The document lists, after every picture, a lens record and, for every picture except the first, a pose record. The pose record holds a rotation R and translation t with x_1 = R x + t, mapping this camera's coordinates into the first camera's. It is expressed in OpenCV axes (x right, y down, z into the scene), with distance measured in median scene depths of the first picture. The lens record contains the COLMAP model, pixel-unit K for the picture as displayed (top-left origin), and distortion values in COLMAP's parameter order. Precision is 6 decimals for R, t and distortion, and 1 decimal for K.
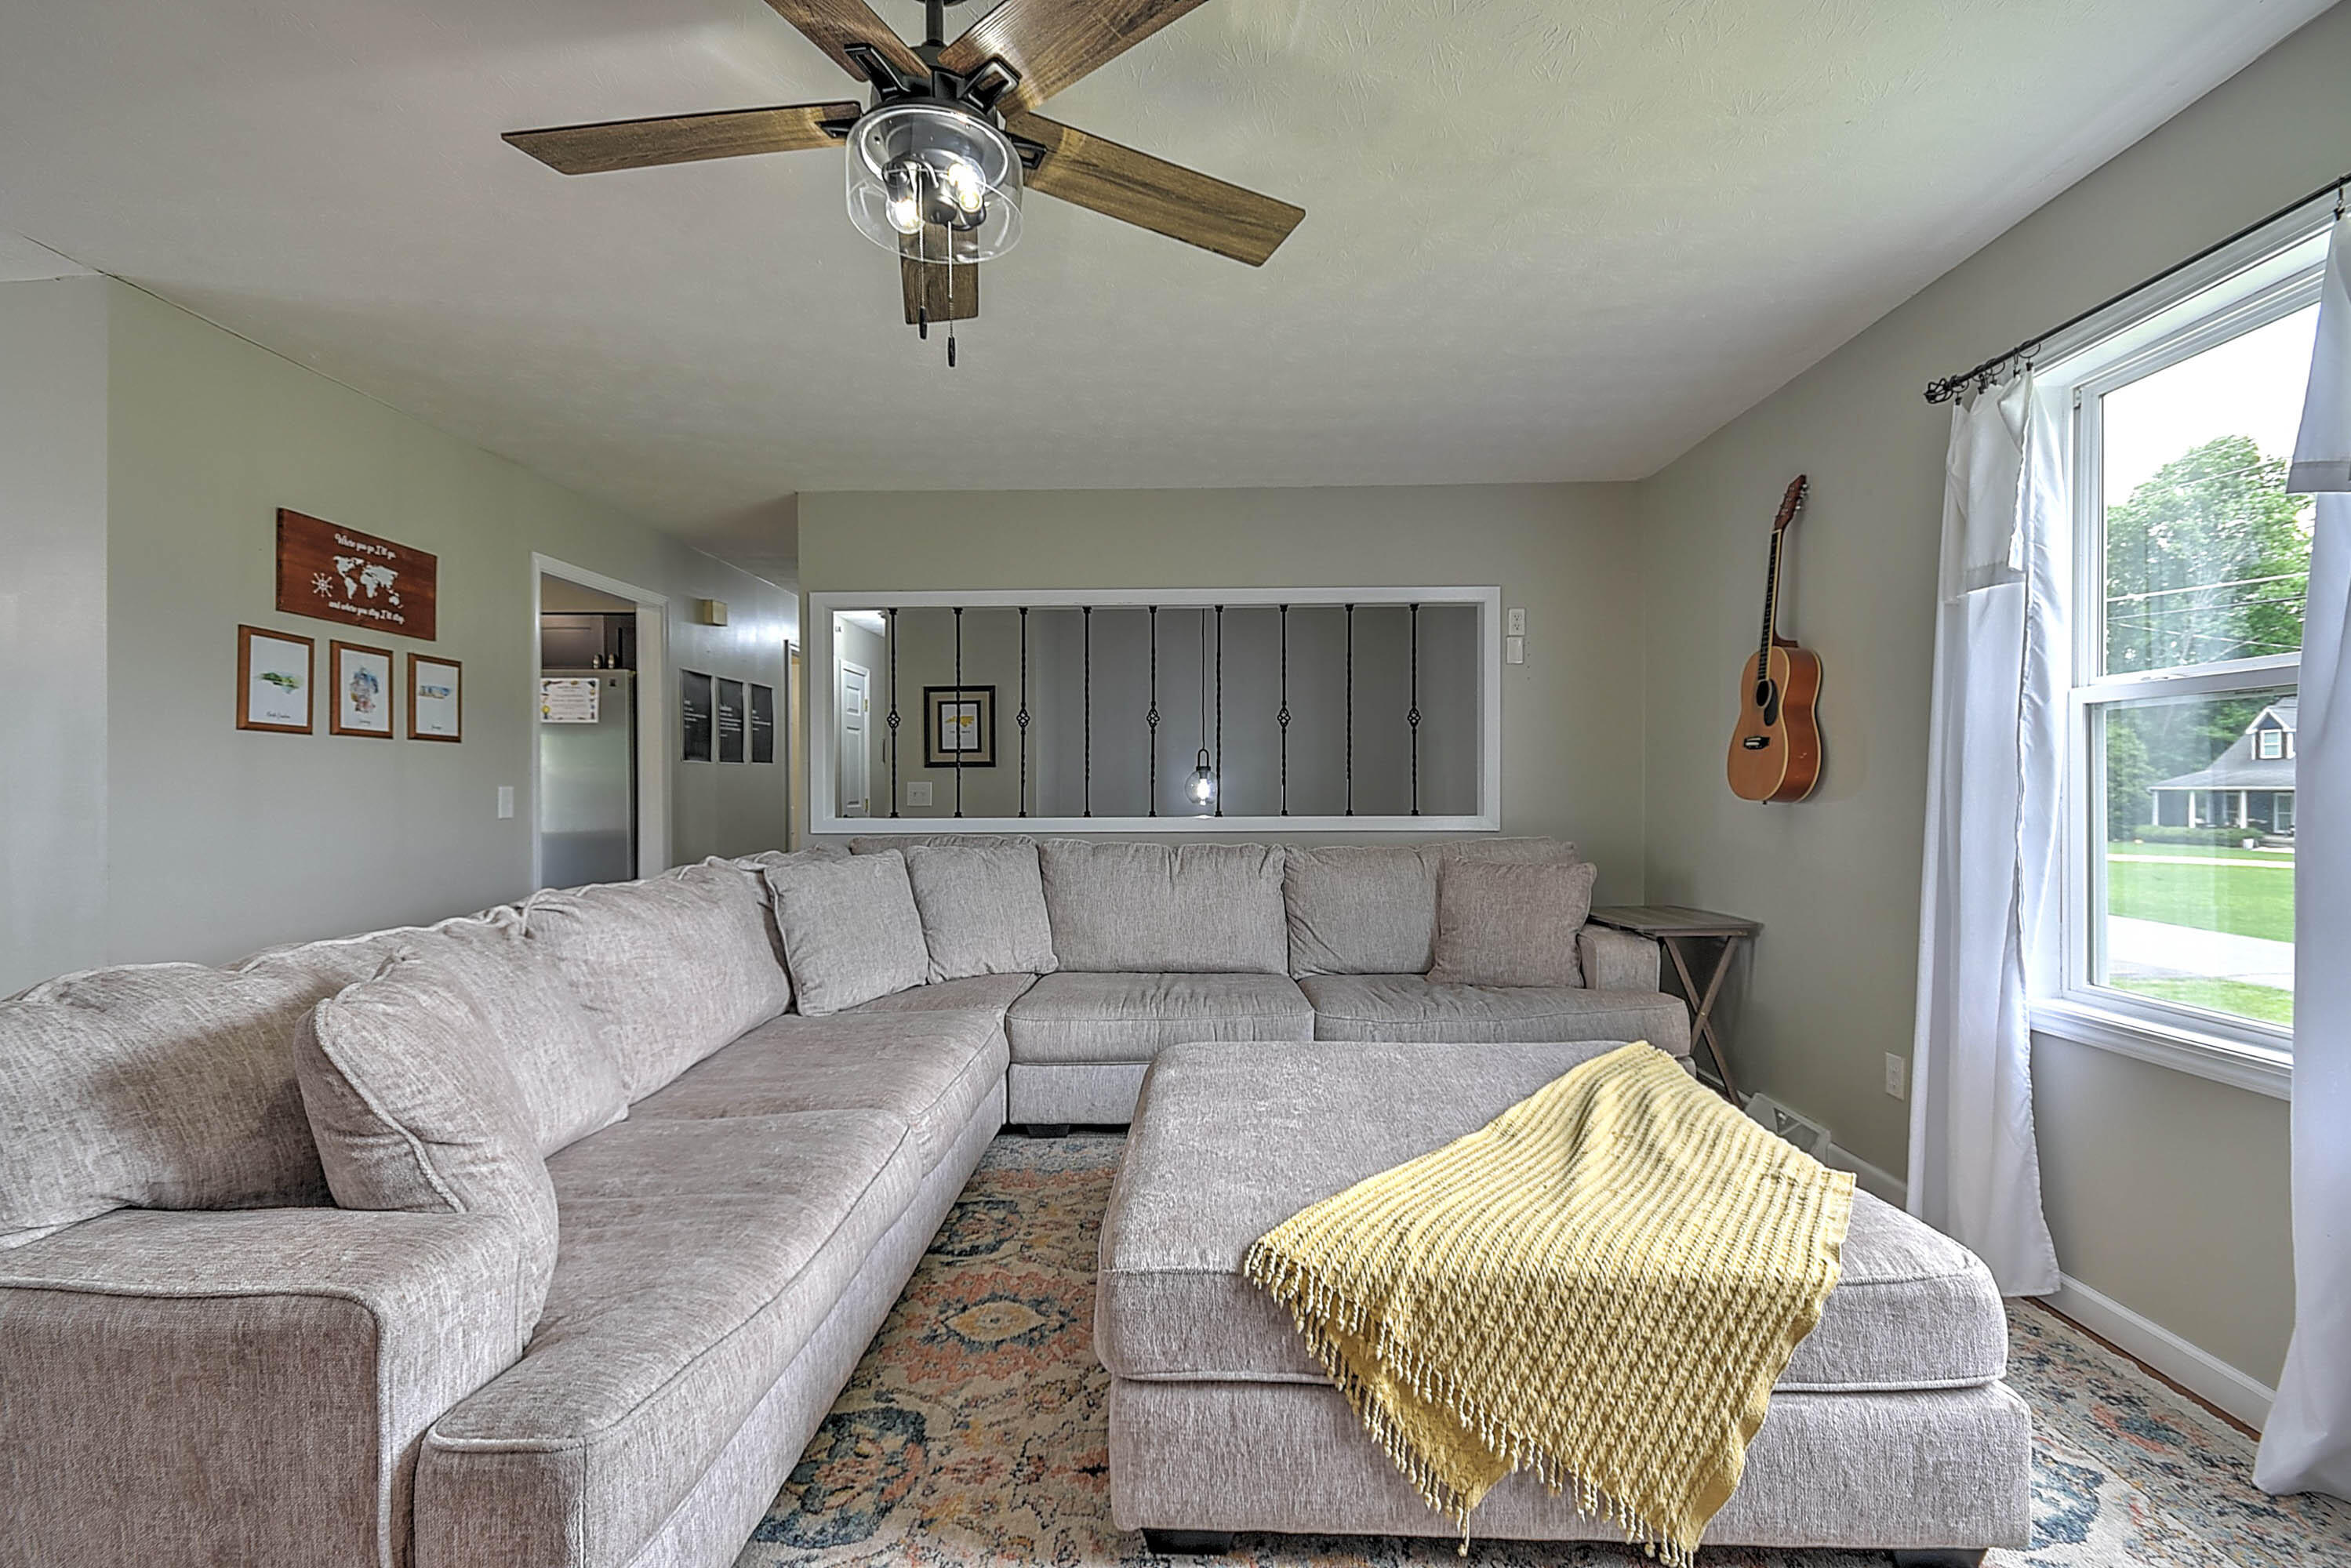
lens RADIAL K [[1028.3, 0, 1172.7], [0, 1028.3, 792.3], [0, 0, 1]] dist [0.014554, -0.010042]
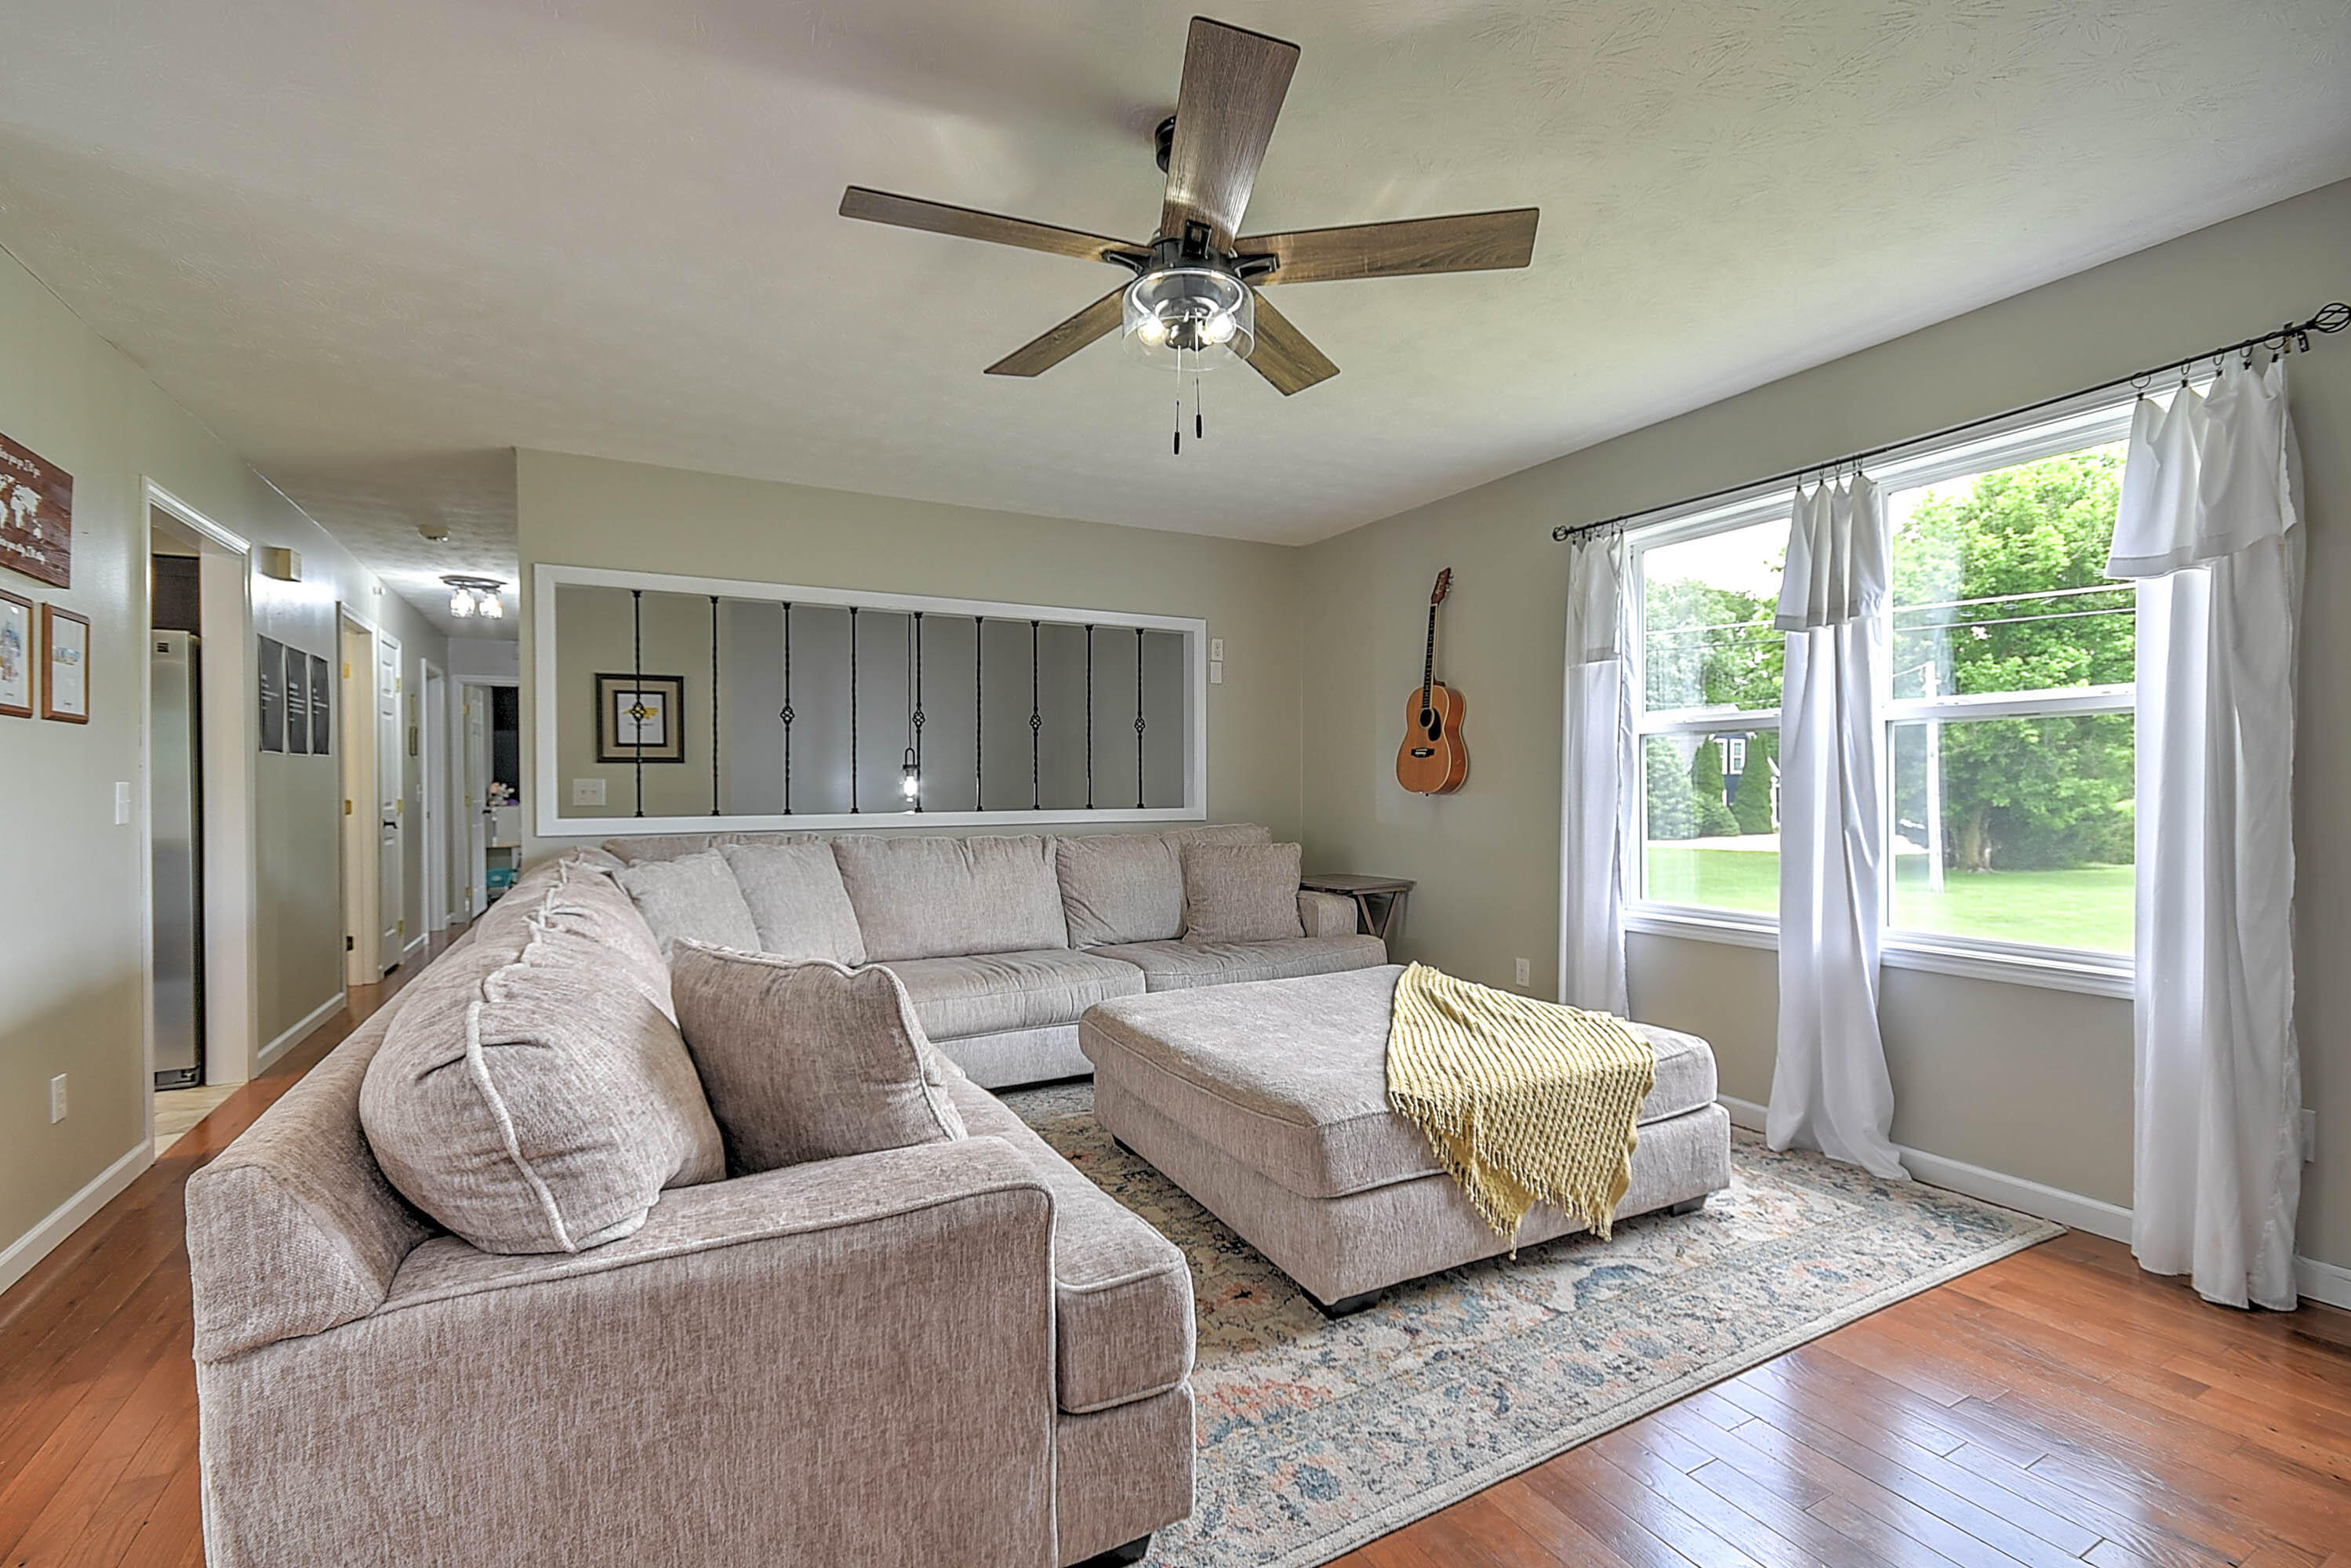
lens RADIAL K [[1028.3, 0, 1177.1], [0, 1028.3, 789.3], [0, 0, 1]] dist [0.014554, -0.010042]
pose [[0.867854, -0.001719, 0.496816, -0.435490], [0.002849, 0.999995, -0.001517, 0.003372], [-0.496811, 0.002732, 0.867855, -0.060629]]
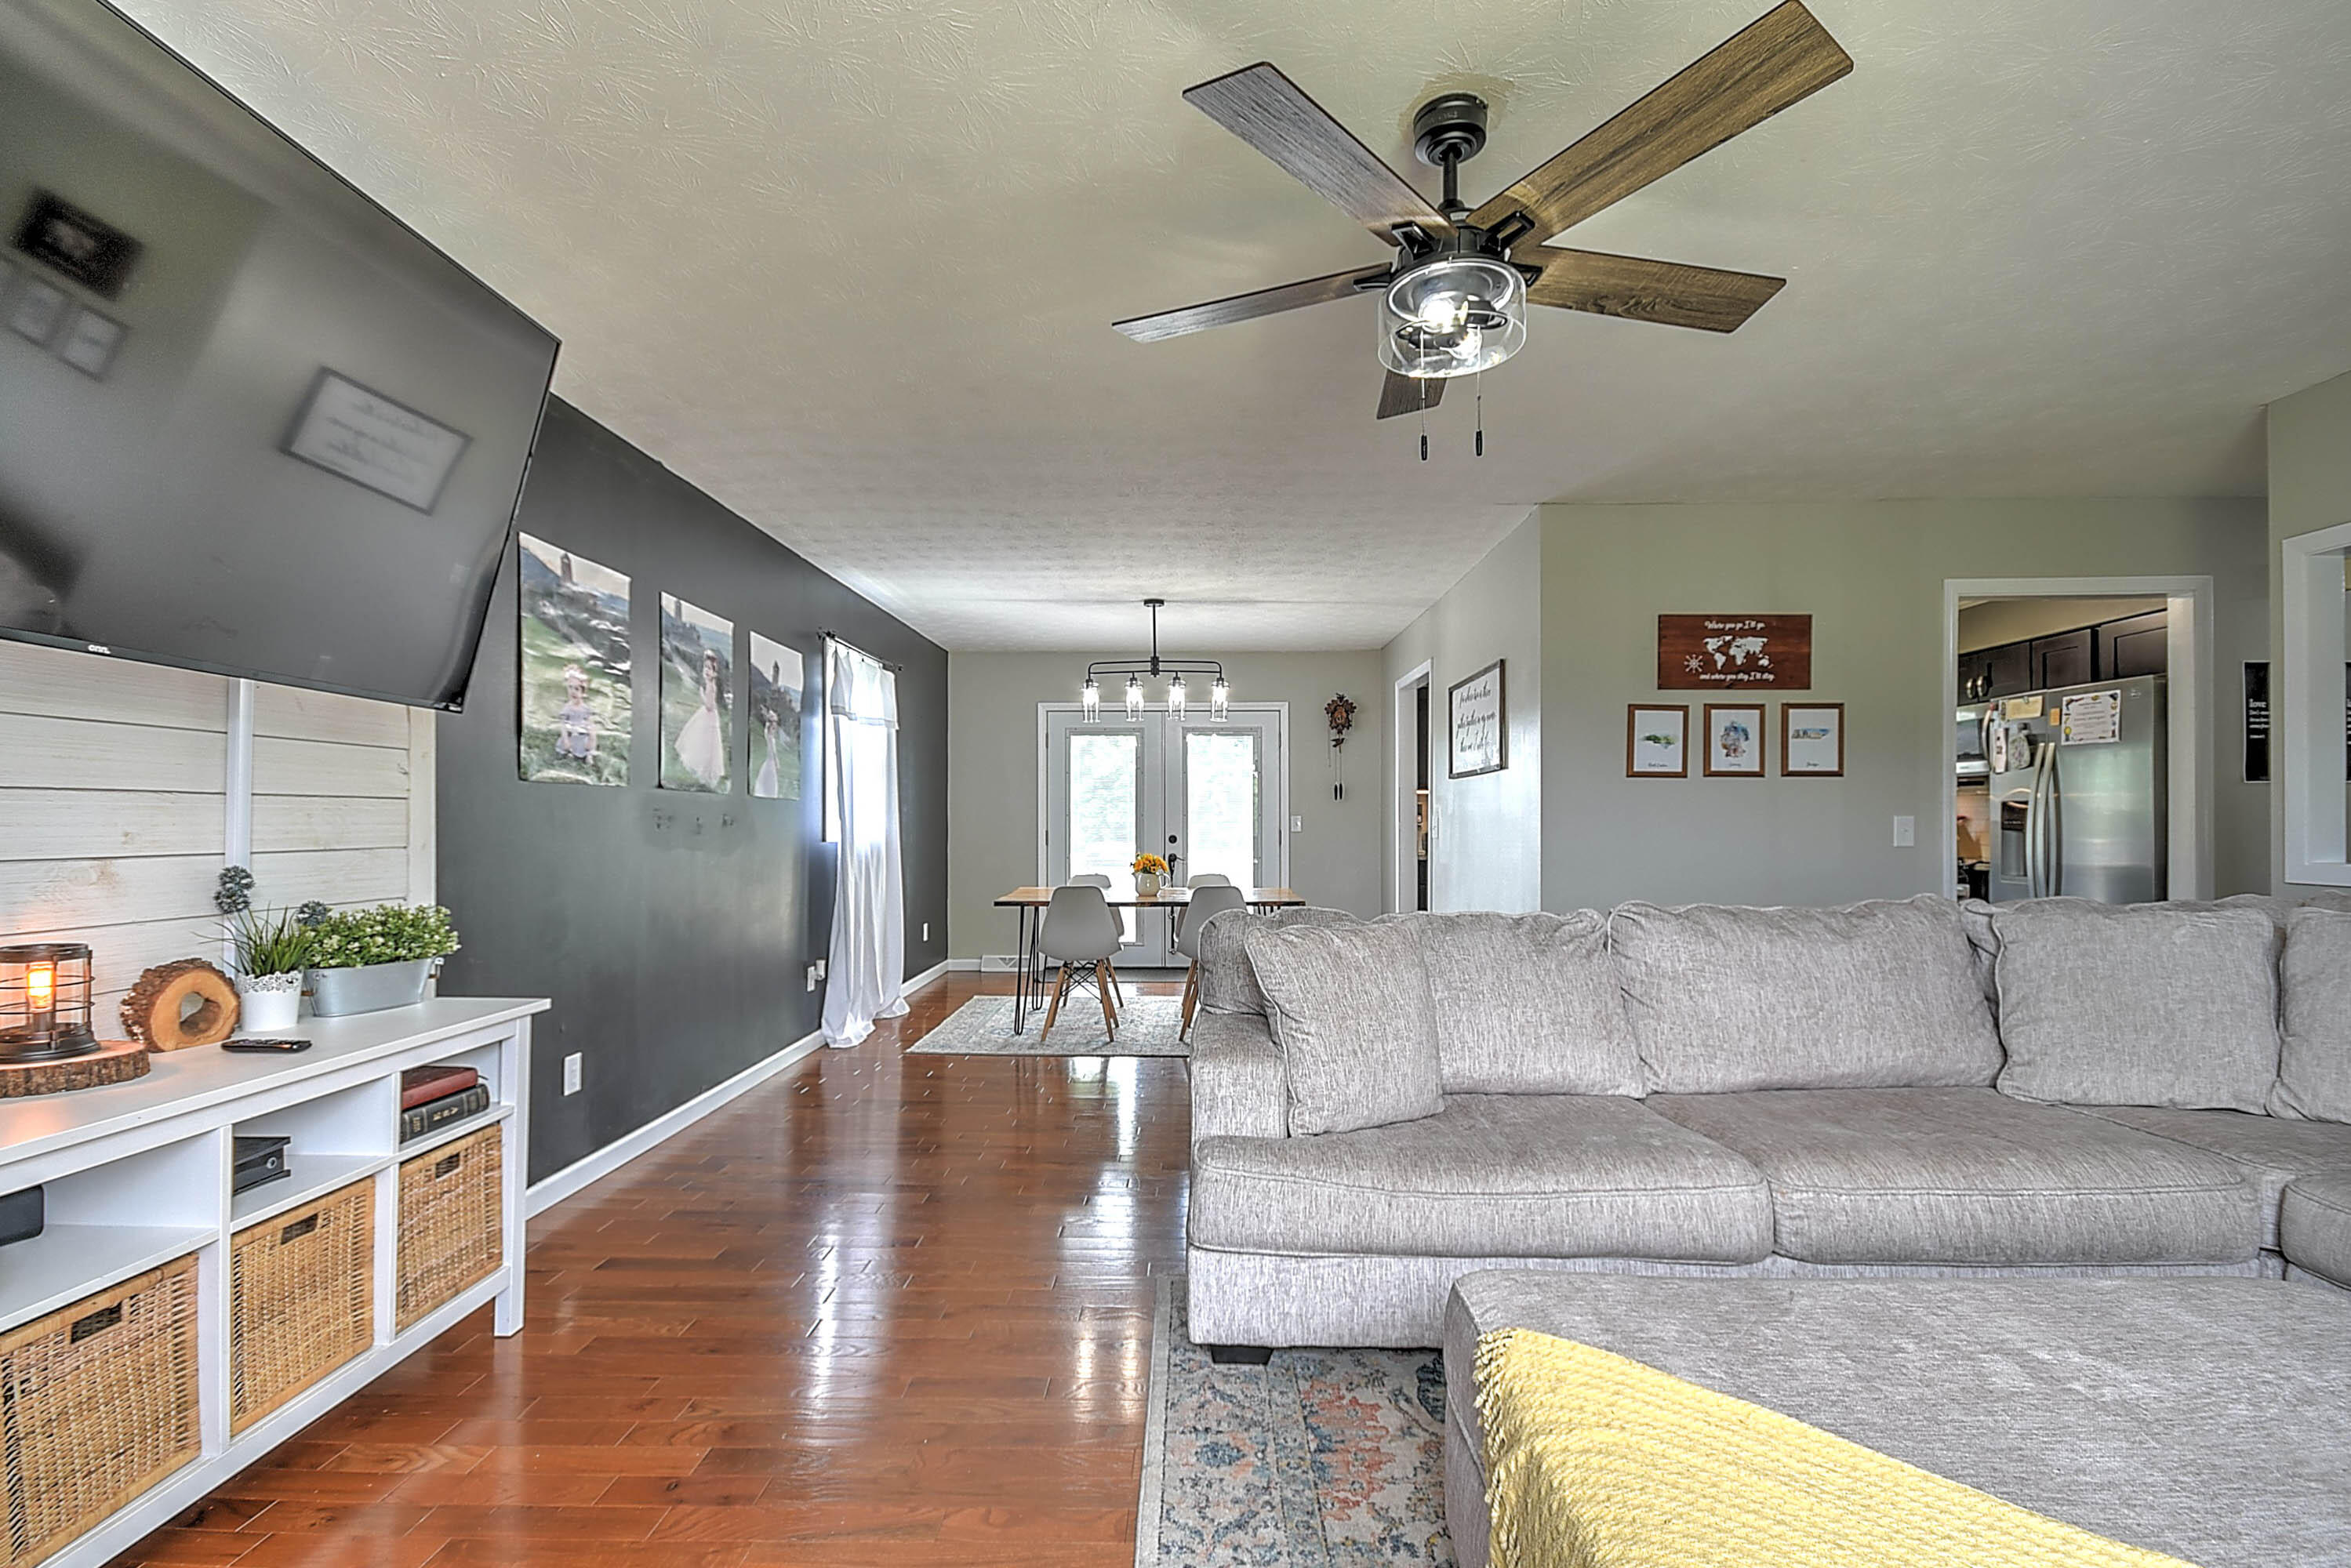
lens RADIAL K [[1028.3, 0, 1201.0], [0, 1028.3, 814.7], [0, 0, 1]] dist [0.014554, -0.010042]
pose [[0.023955, 0.000561, -0.999713, 0.466906], [-0.002687, 0.999996, 0.000497, -0.006697], [0.999709, 0.002674, 0.023956, 0.334570]]
